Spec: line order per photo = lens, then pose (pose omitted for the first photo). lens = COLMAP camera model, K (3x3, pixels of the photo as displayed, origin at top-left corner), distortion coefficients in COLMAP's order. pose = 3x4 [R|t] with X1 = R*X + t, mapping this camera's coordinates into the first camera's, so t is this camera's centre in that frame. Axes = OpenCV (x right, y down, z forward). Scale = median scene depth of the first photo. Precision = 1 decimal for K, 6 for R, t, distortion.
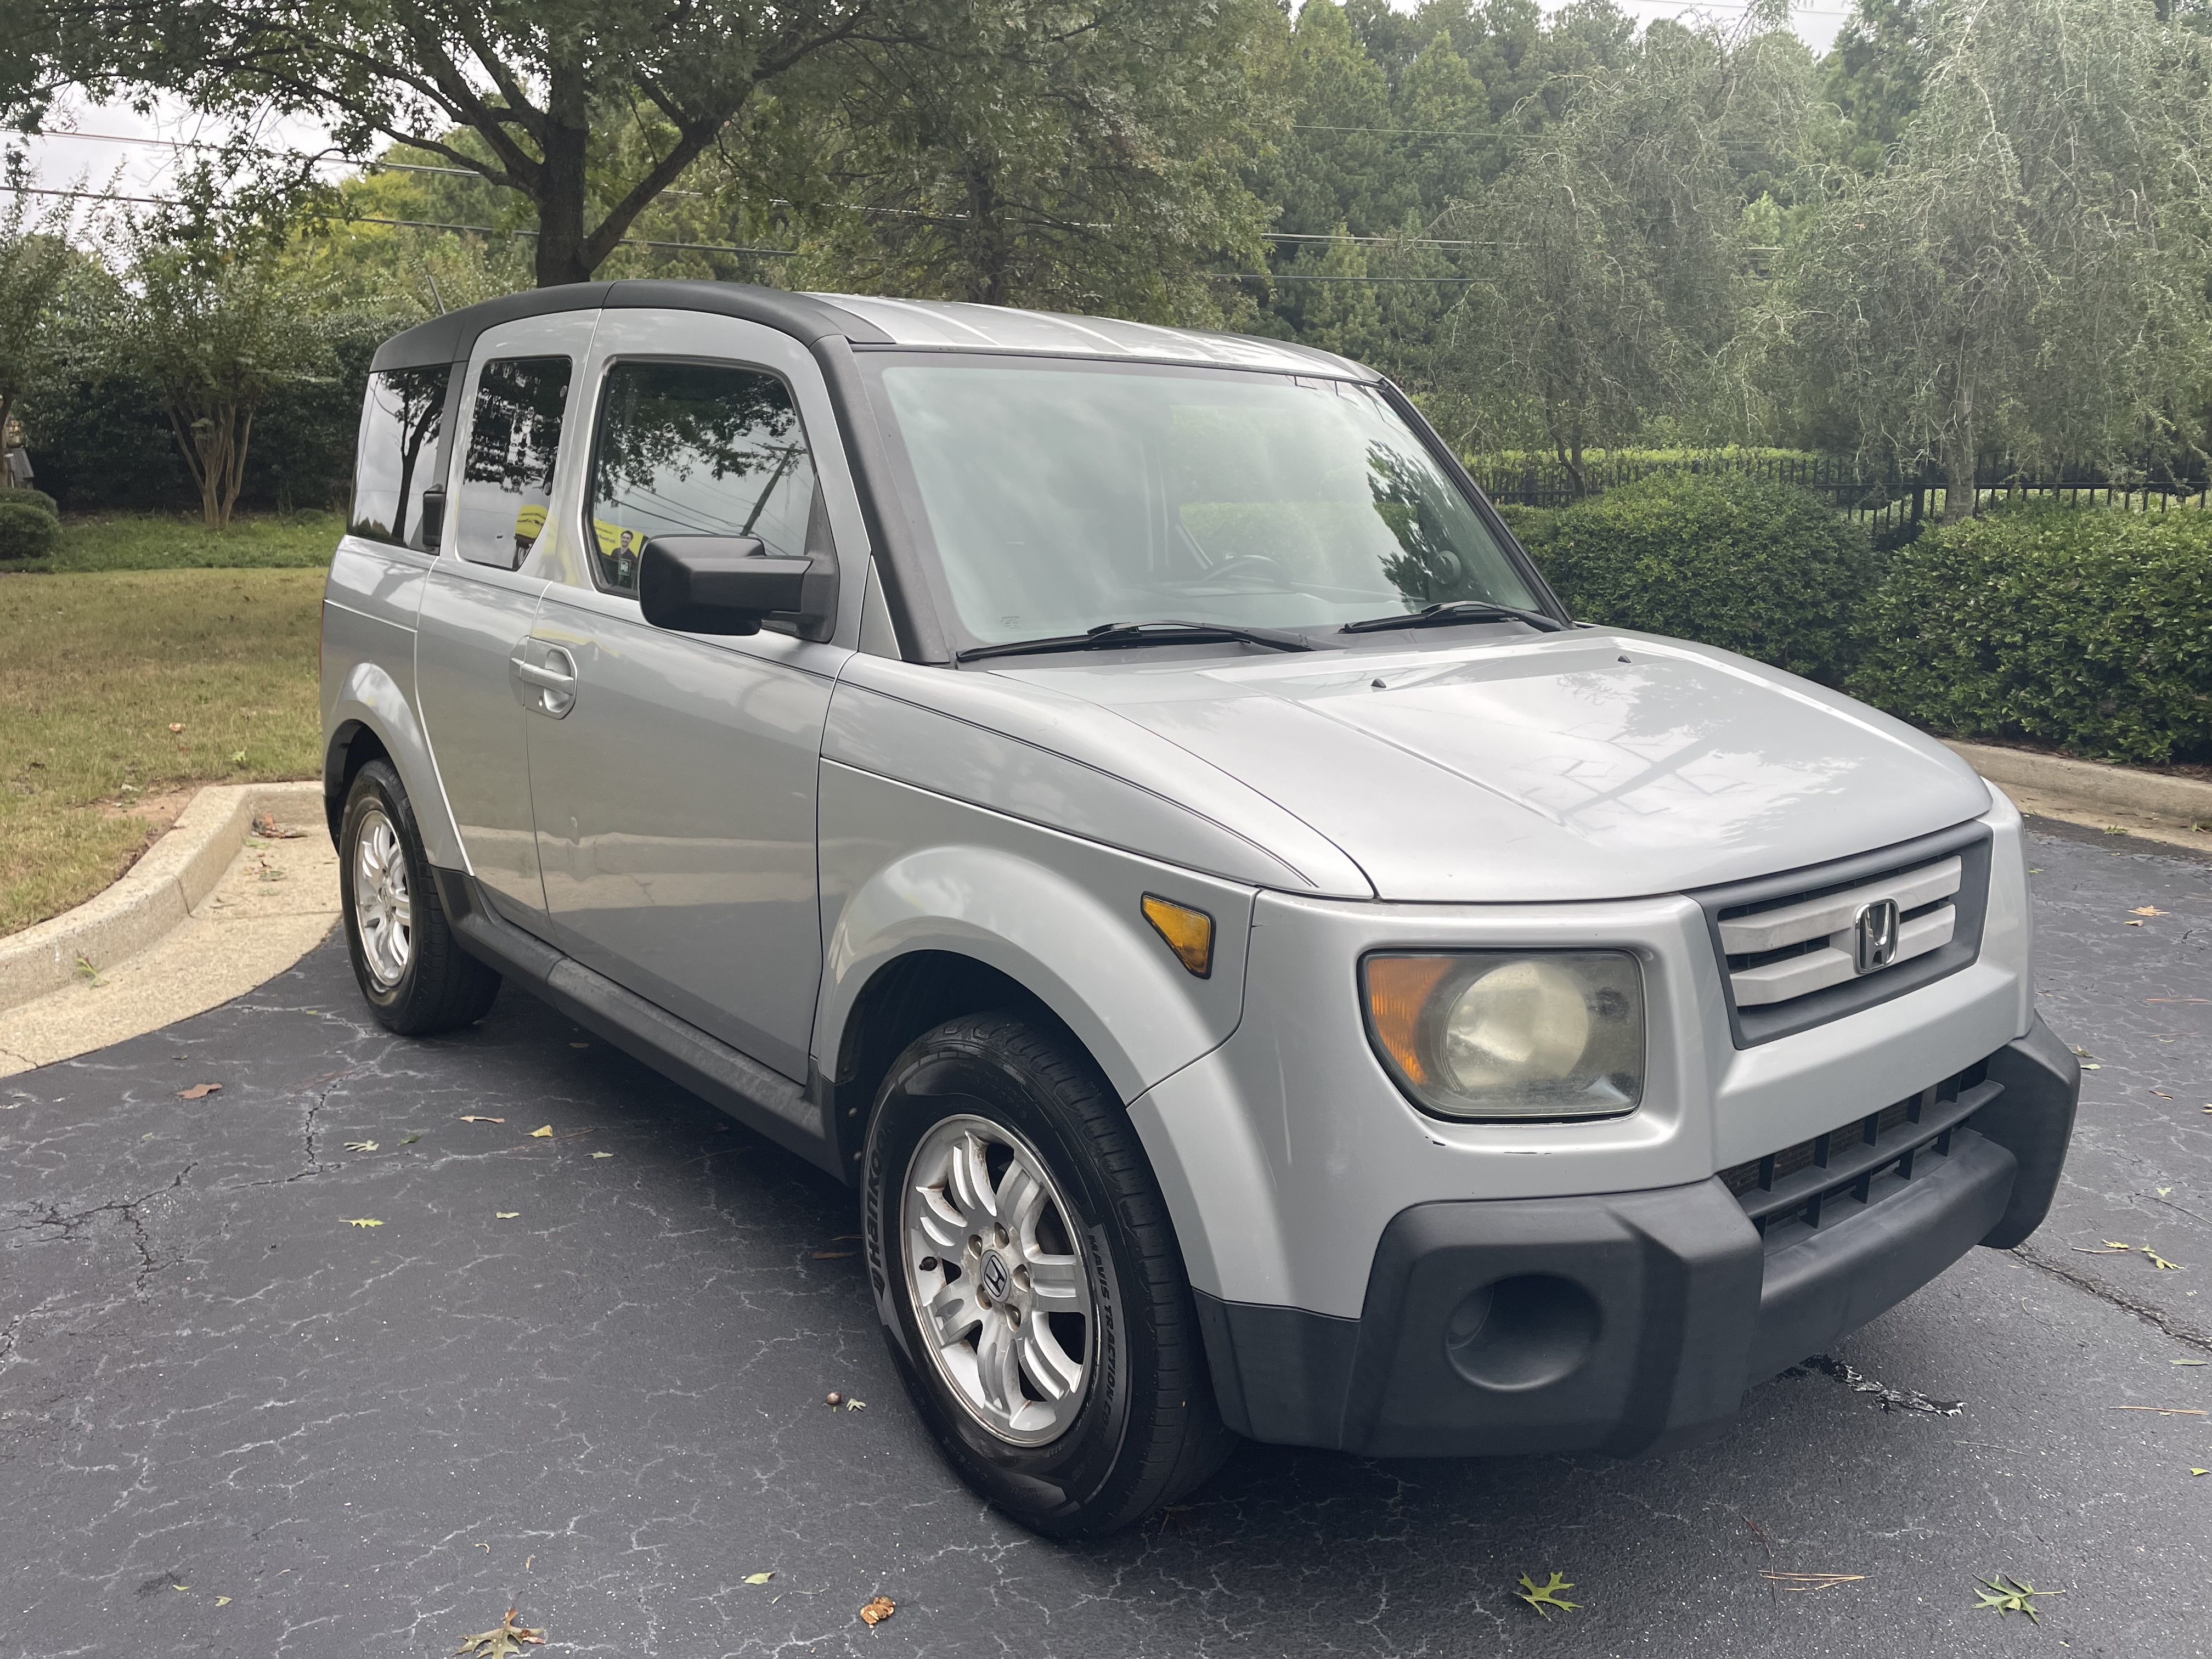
lens RADIAL K [[1671.9, 0, 1123.1], [0, 1671.9, 820.1], [0, 0, 1]] dist [0.057018, -0.065552]
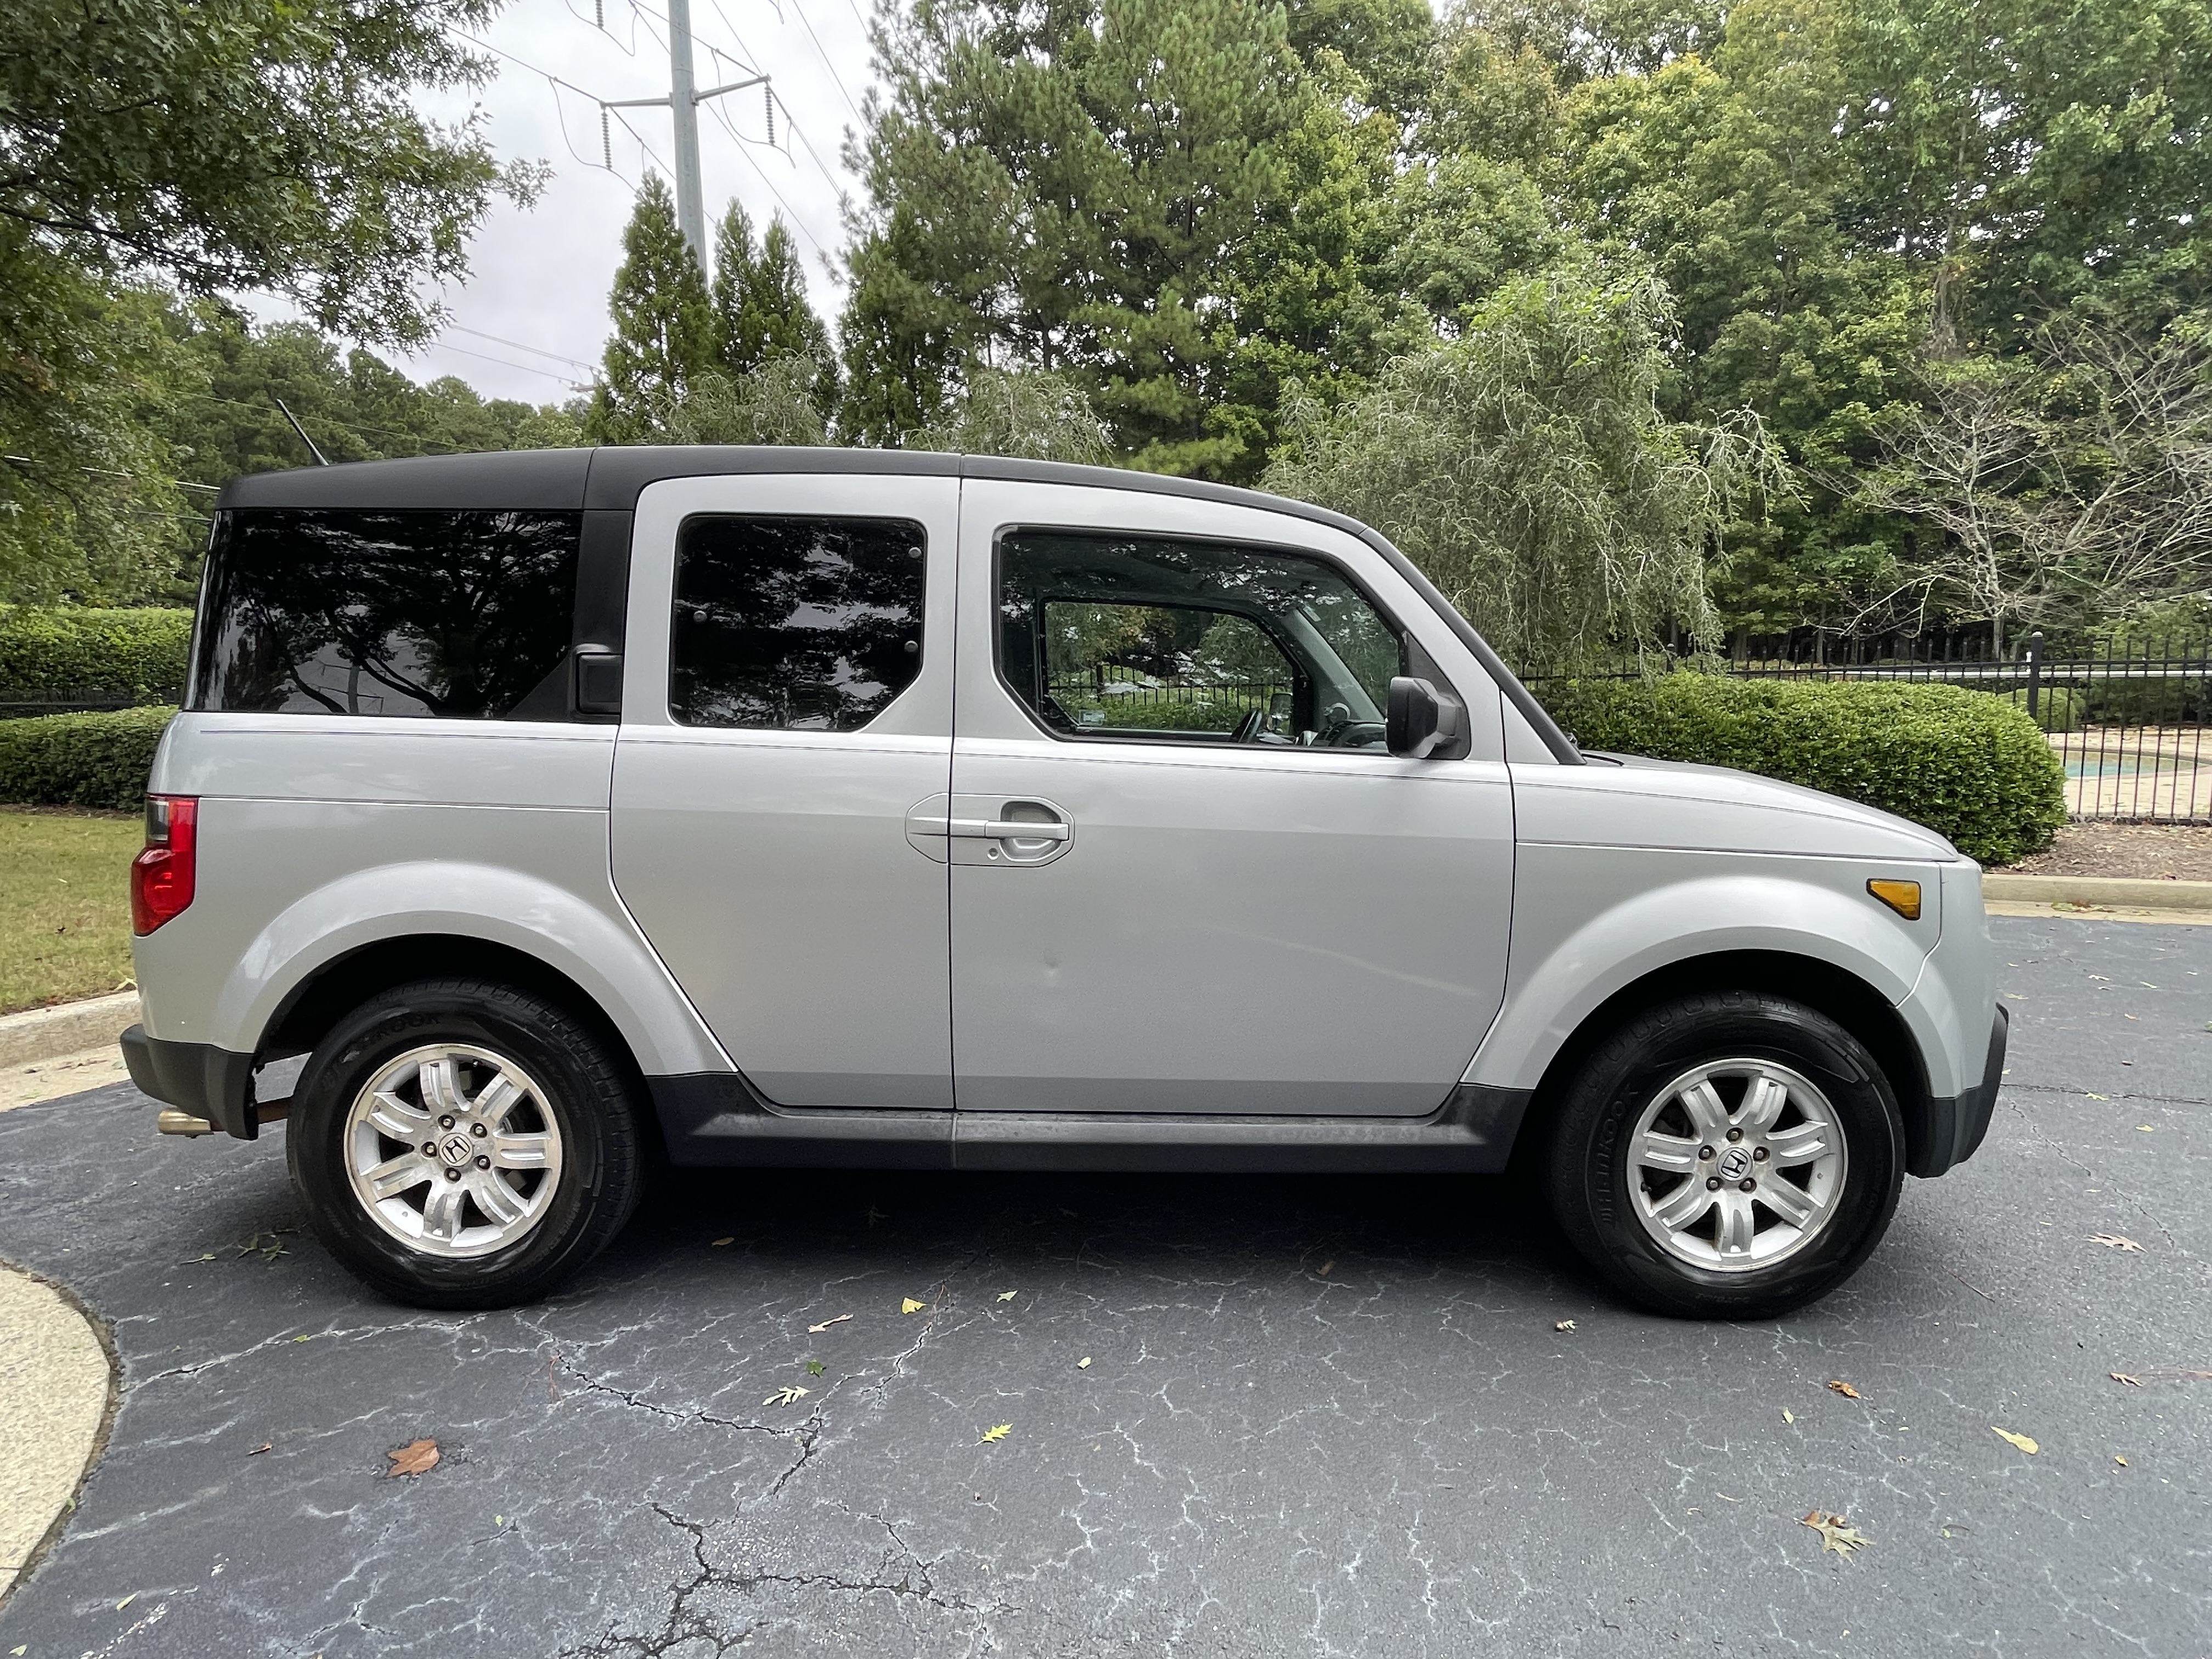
lens RADIAL K [[1167.8, 0, 1121.0], [0, 1167.8, 841.9], [0, 0, 1]] dist [-0.002922, -0.000059]
pose [[0.642967, -0.094302, 0.760066, -0.750124], [0.151709, 0.988409, -0.005703, -0.056045], [-0.750718, 0.118975, 0.649821, 0.440595]]
